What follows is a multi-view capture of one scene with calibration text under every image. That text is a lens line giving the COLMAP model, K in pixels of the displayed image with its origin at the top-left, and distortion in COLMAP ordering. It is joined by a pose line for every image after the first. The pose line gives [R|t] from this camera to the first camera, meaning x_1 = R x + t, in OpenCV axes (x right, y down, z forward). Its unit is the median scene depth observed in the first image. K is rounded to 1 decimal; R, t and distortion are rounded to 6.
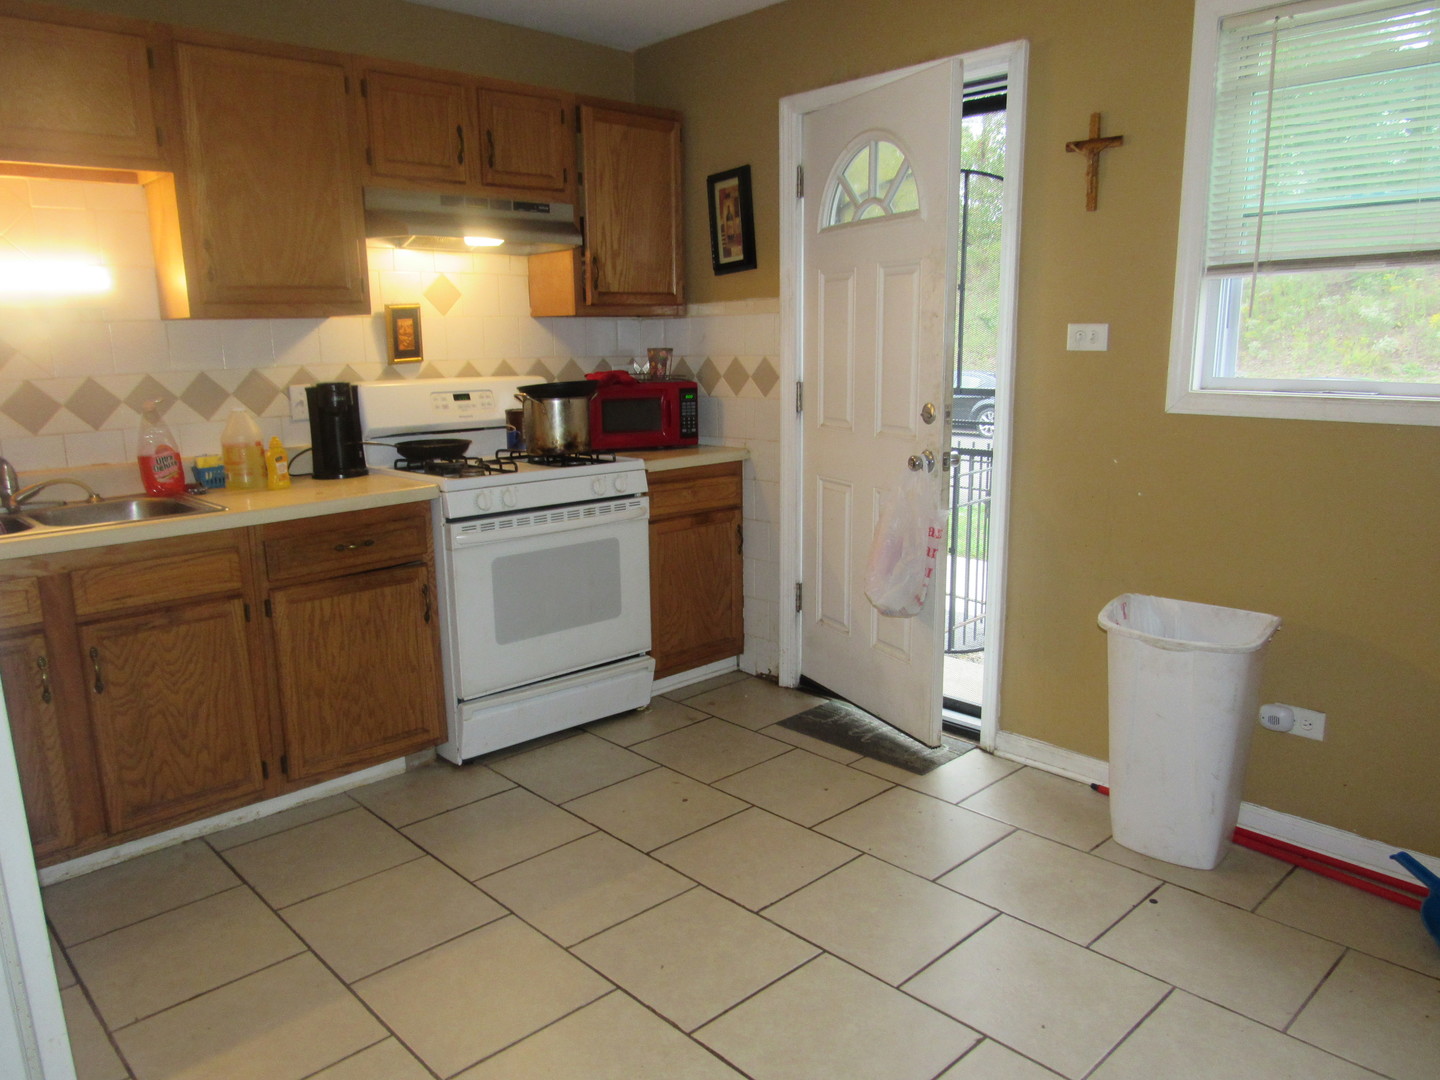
lens RADIAL K [[1030.3, 0, 719.0], [0, 1030.3, 540.8], [0, 0, 1]] dist [-0.032030, 0.017542]
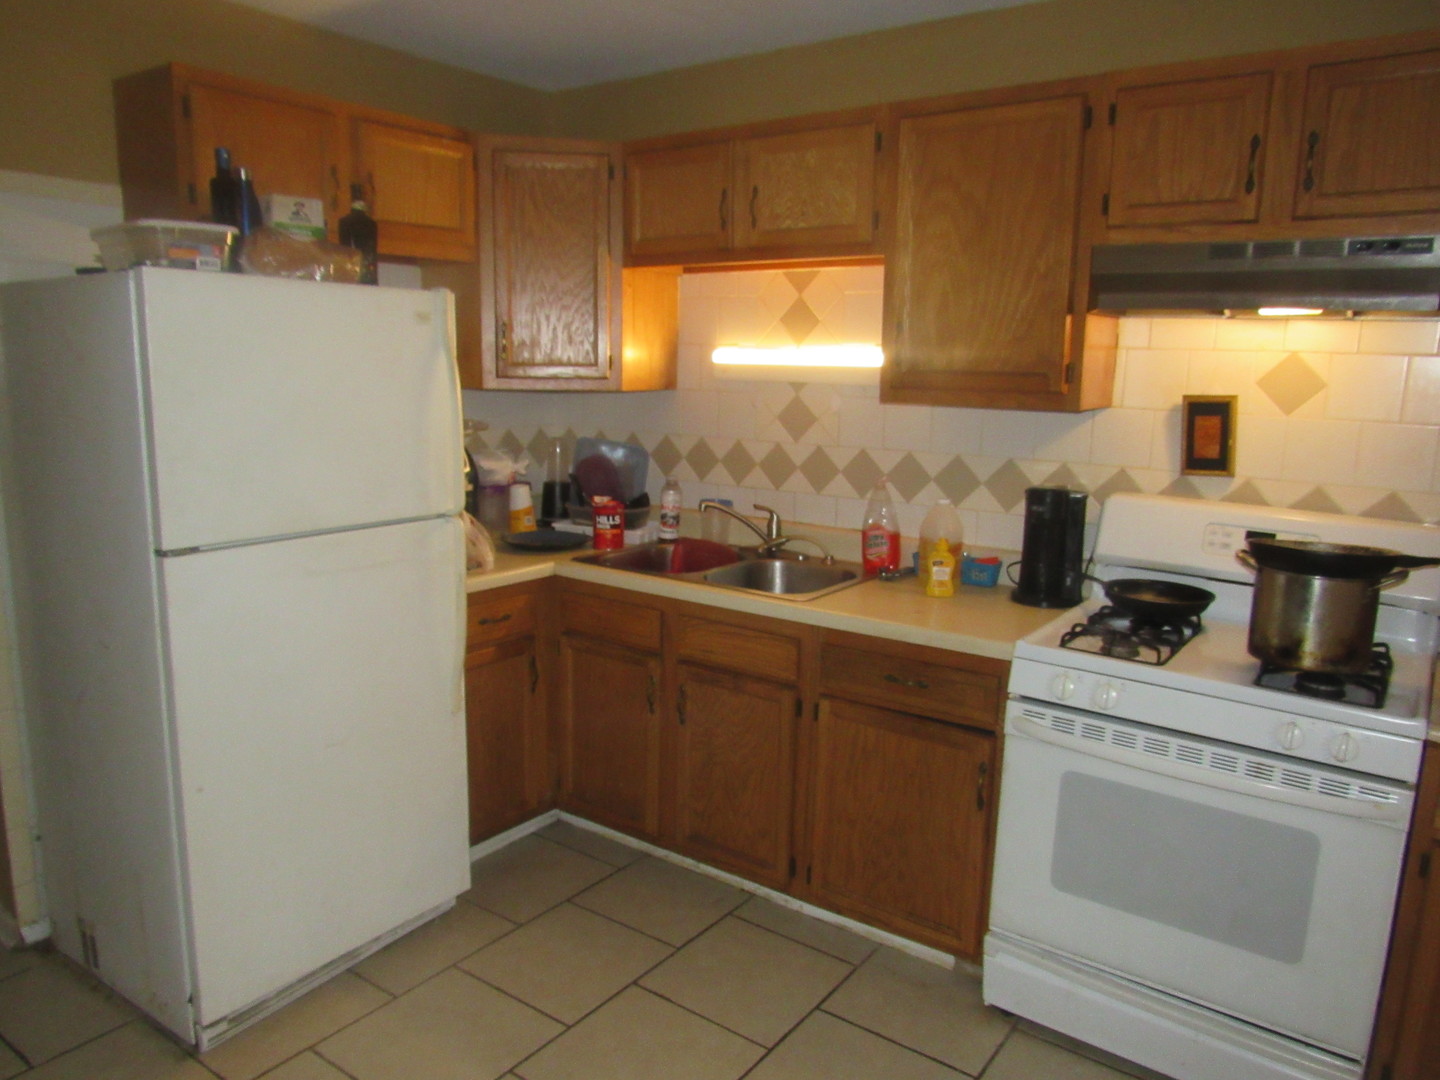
lens RADIAL K [[1030.3, 0, 719.9], [0, 1030.3, 541.6], [0, 0, 1]] dist [-0.032030, 0.017542]
pose [[0.182731, 0.197471, -0.963127, 0.367445], [-0.221761, 0.962655, 0.155300, -0.183538], [0.957826, 0.185206, 0.219699, 0.585853]]
